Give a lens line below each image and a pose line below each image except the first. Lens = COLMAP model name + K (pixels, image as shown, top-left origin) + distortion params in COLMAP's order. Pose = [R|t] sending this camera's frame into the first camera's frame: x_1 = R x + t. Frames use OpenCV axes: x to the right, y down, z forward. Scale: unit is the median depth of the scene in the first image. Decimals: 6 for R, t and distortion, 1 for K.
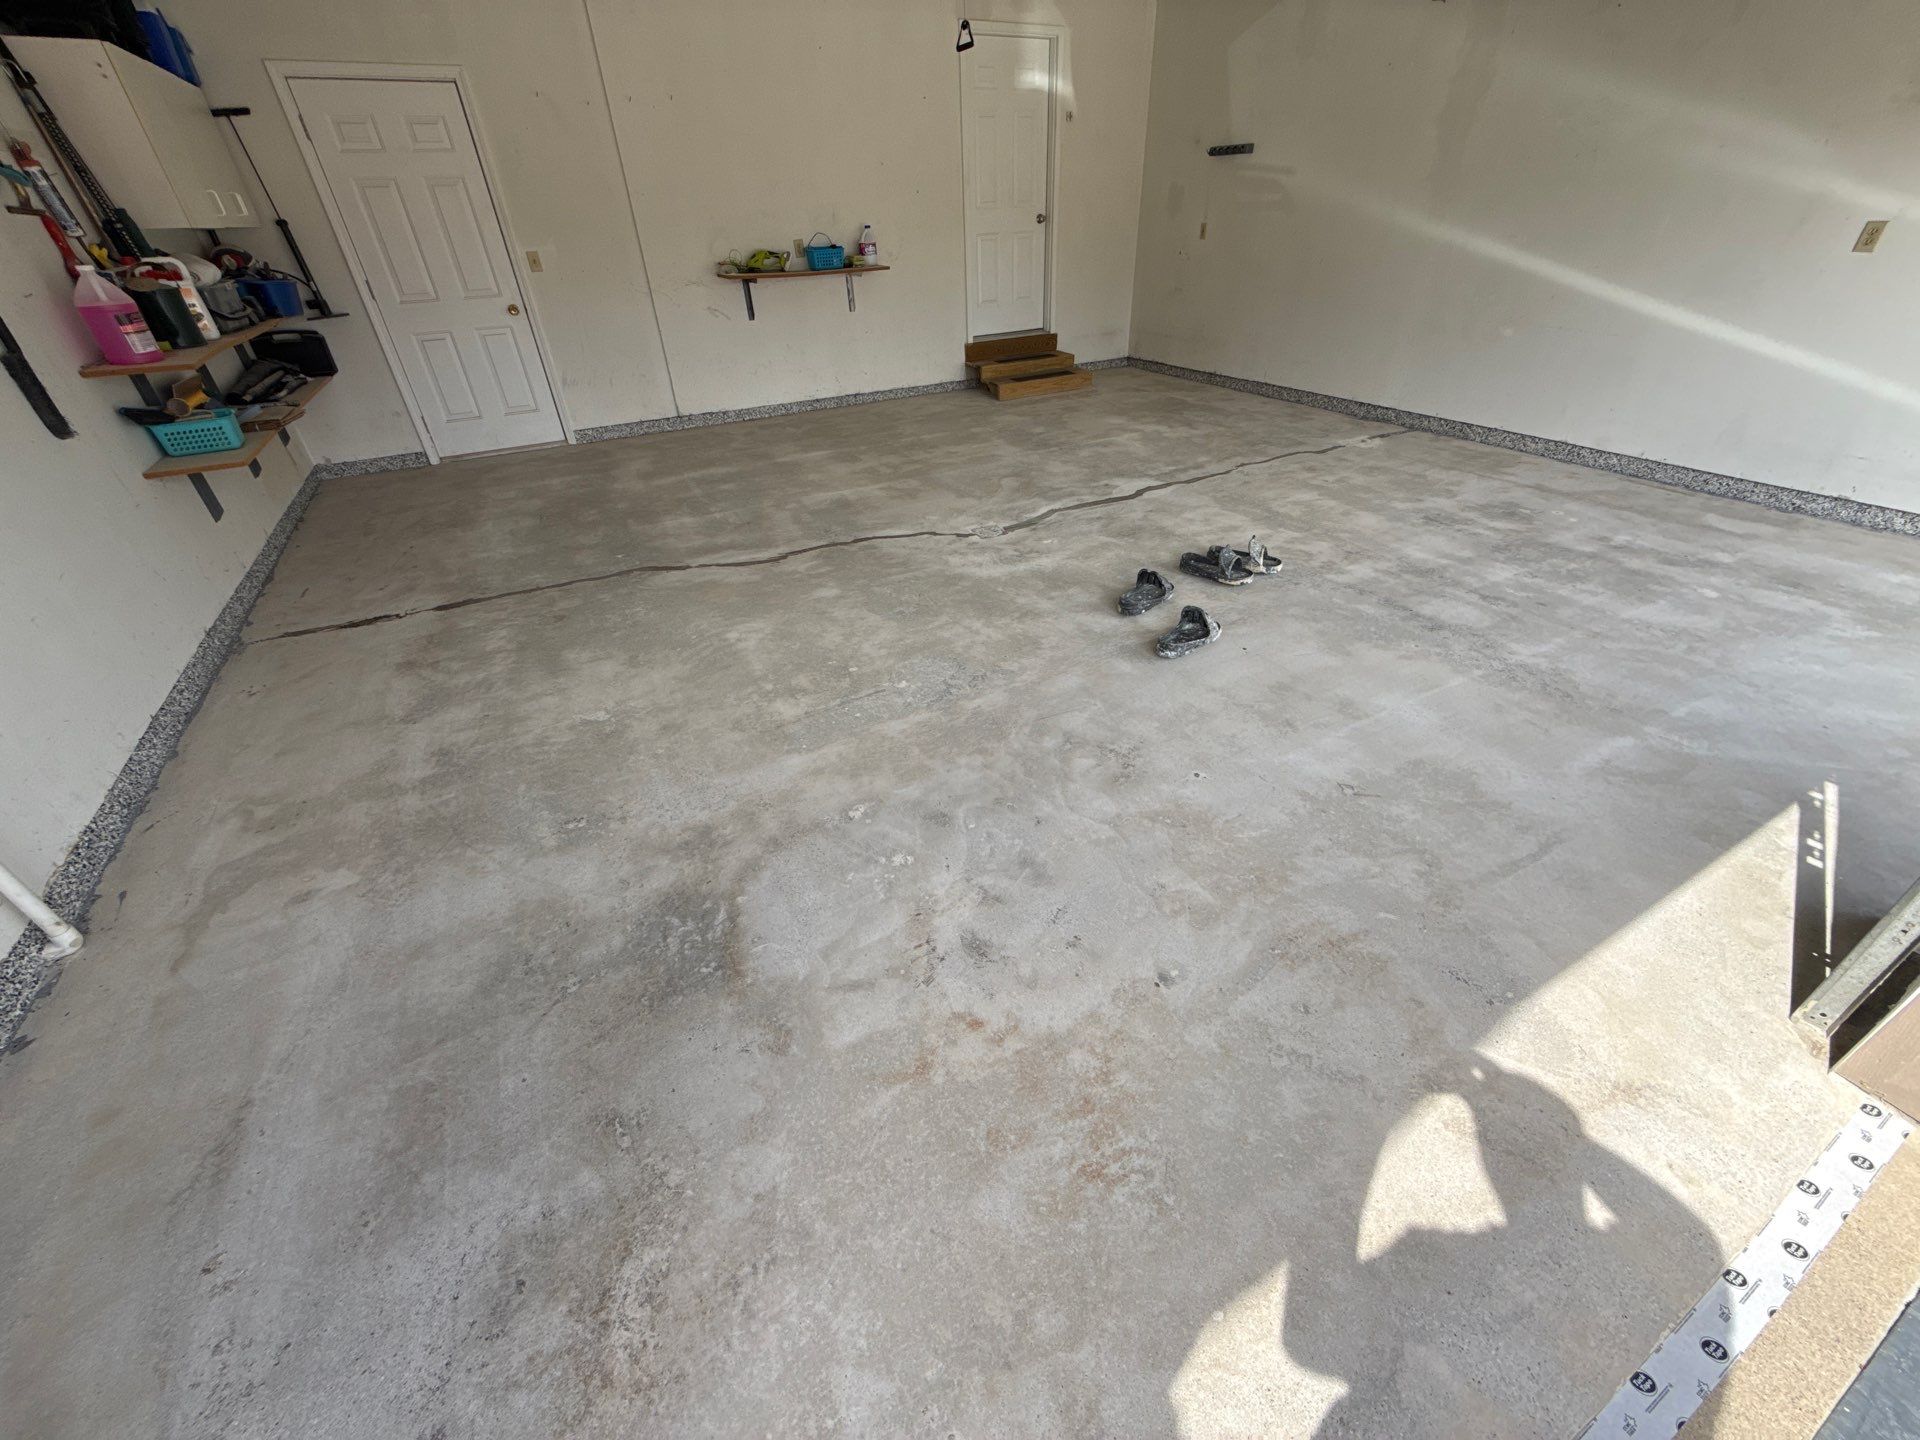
lens RADIAL K [[762.8, 0, 969.4], [0, 762.8, 710.7], [0, 0, 1]] dist [-0.004284, -0.000234]
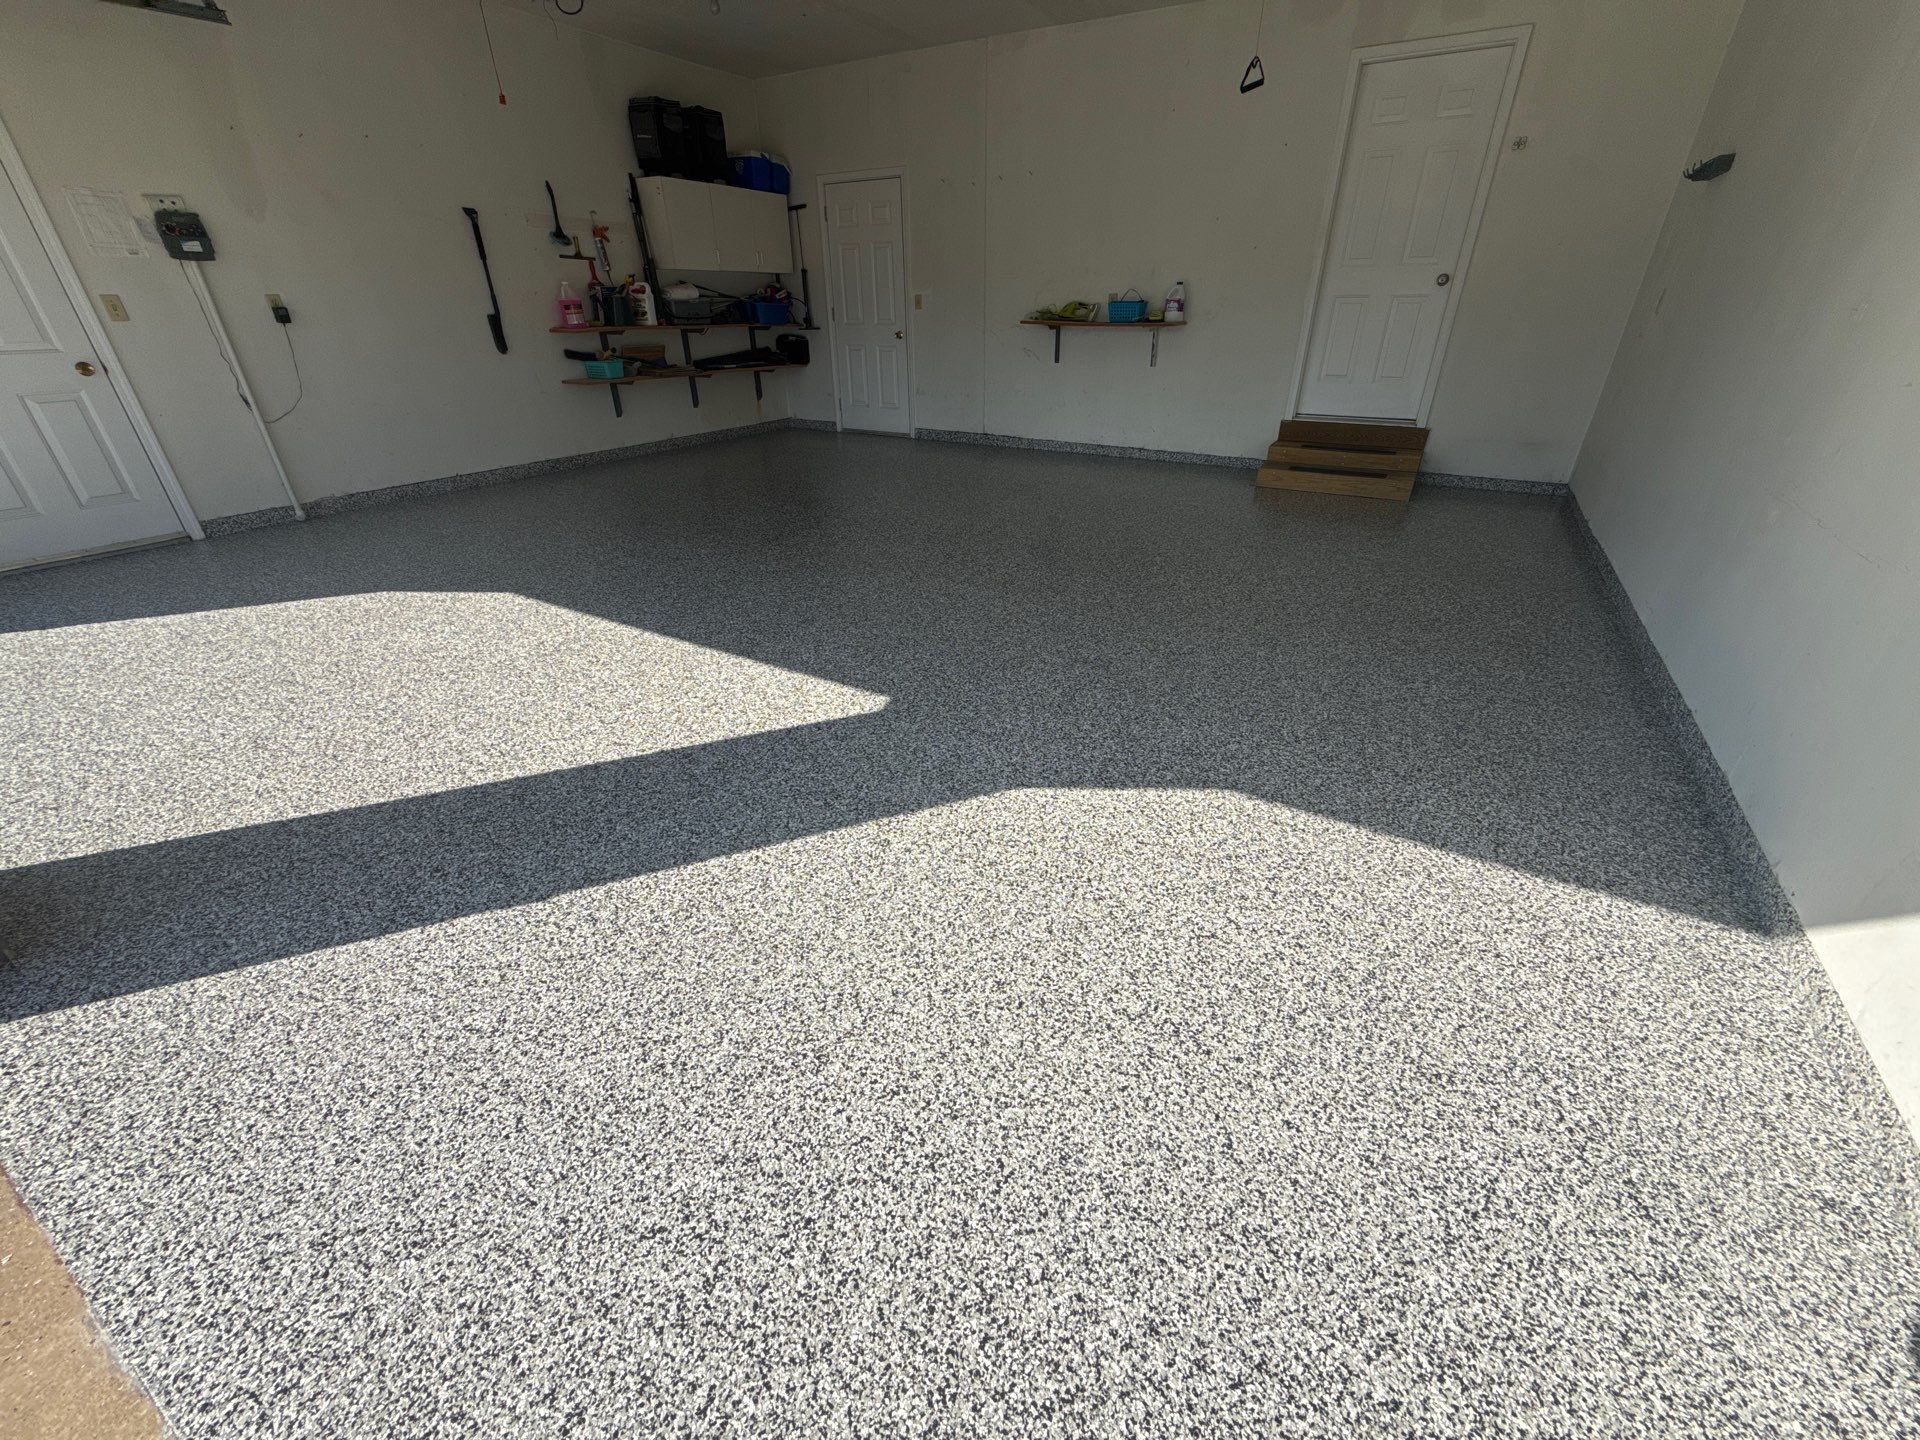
lens RADIAL K [[762.8, 0, 968.0], [0, 762.8, 722.9], [0, 0, 1]] dist [-0.004284, -0.000234]
pose [[0.500213, 0.446533, -0.741886, 0.708957], [-0.480613, 0.855861, 0.191083, -0.218678], [0.720276, 0.260978, 0.642723, 0.338327]]
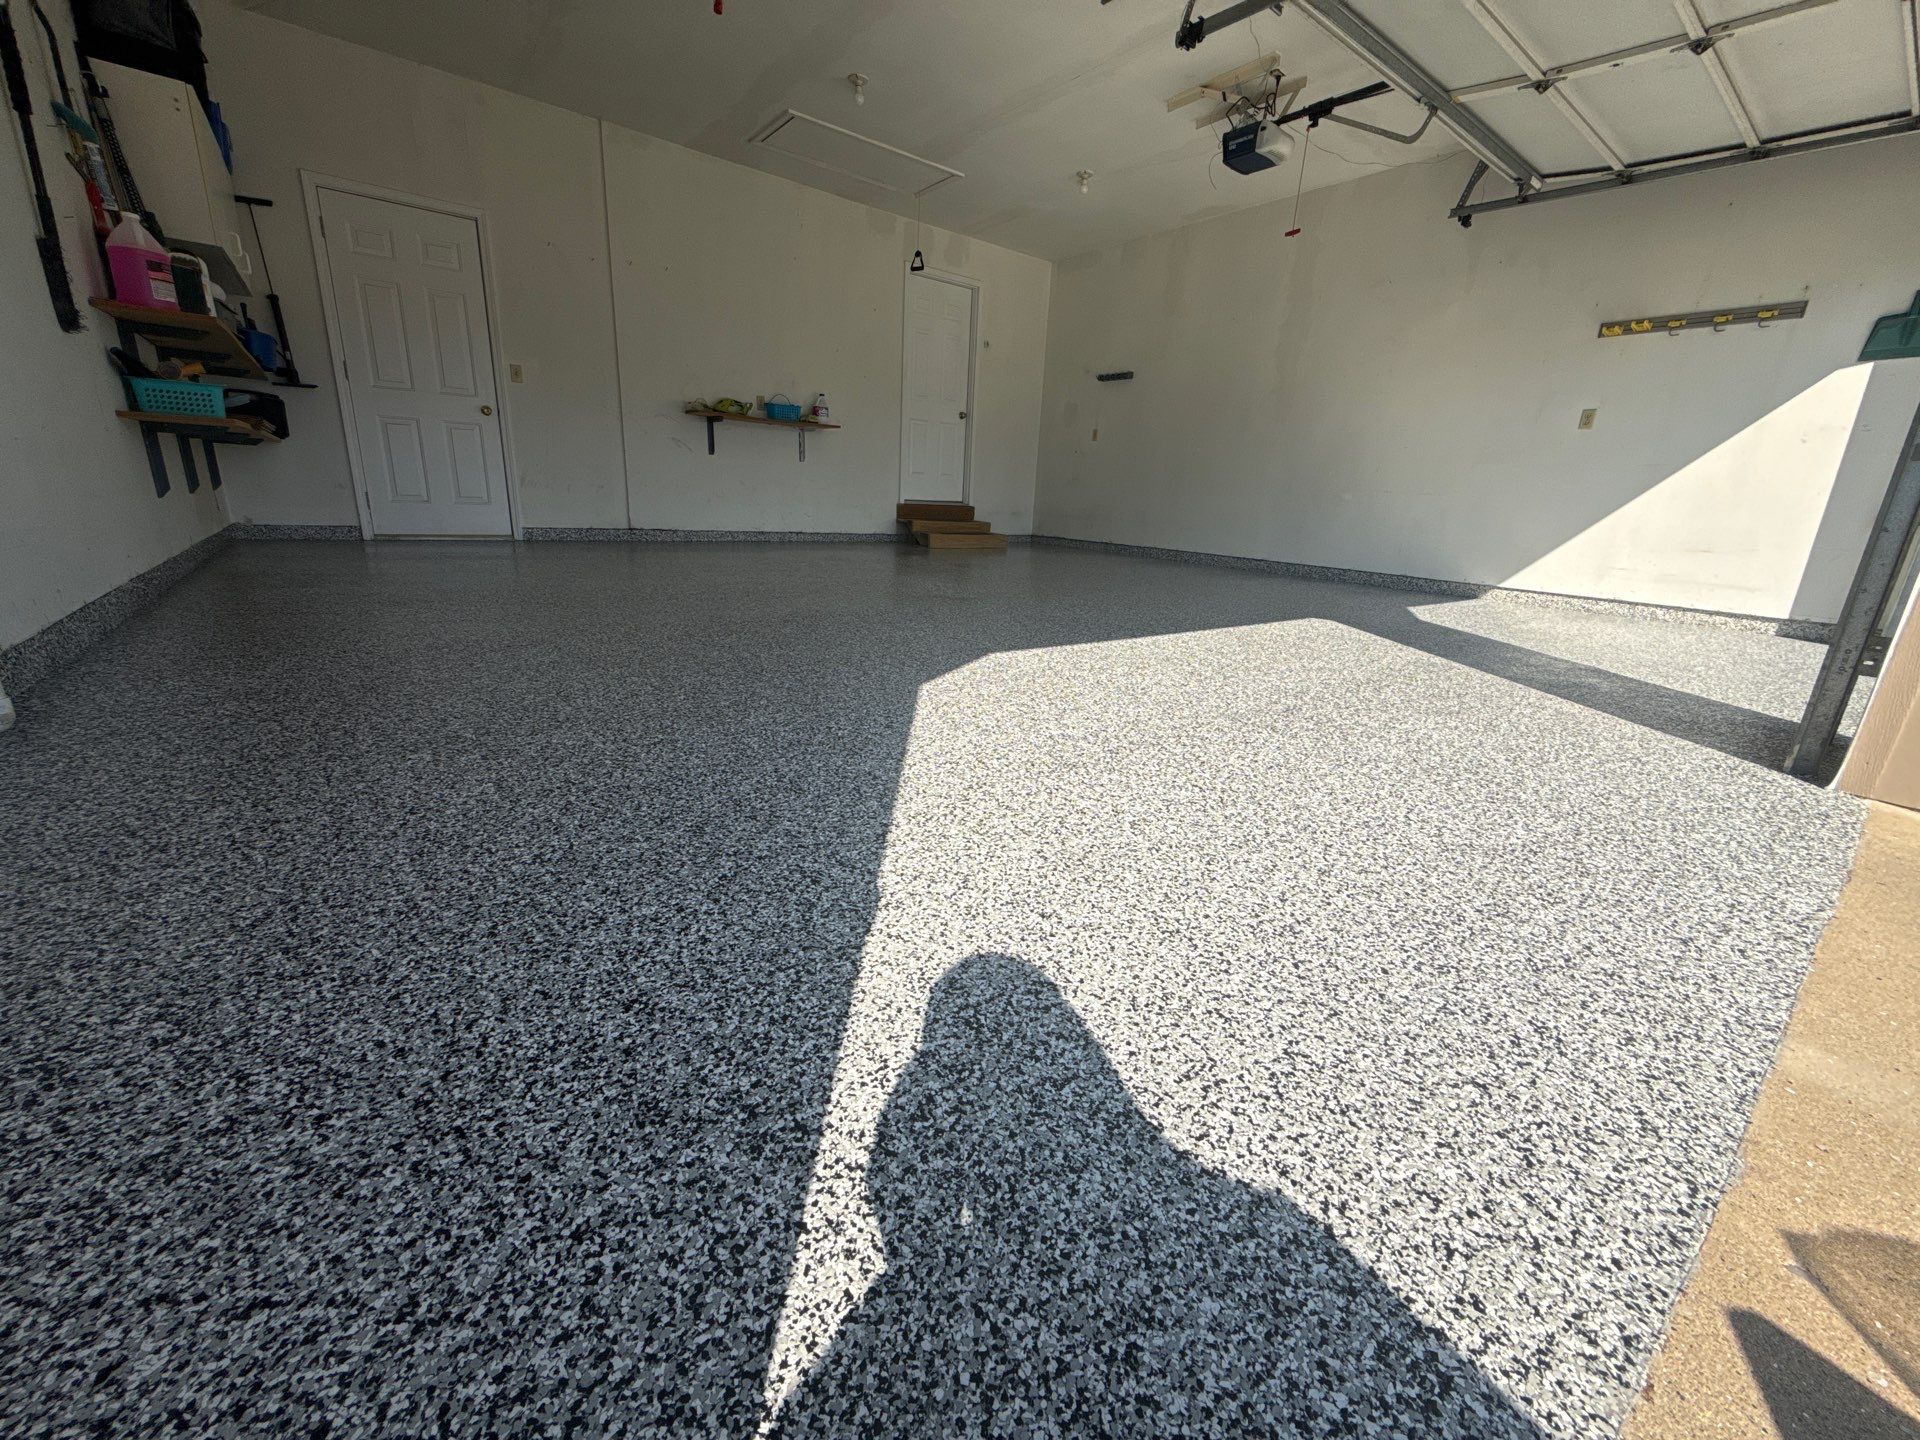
lens RADIAL K [[762.8, 0, 972.2], [0, 762.8, 705.8], [0, 0, 1]] dist [-0.004284, -0.000234]
pose [[0.984082, 0.032158, 0.174782, -0.098317], [0.021719, 0.954358, -0.297875, 0.164266], [-0.176383, 0.296930, 0.938468, 0.018459]]
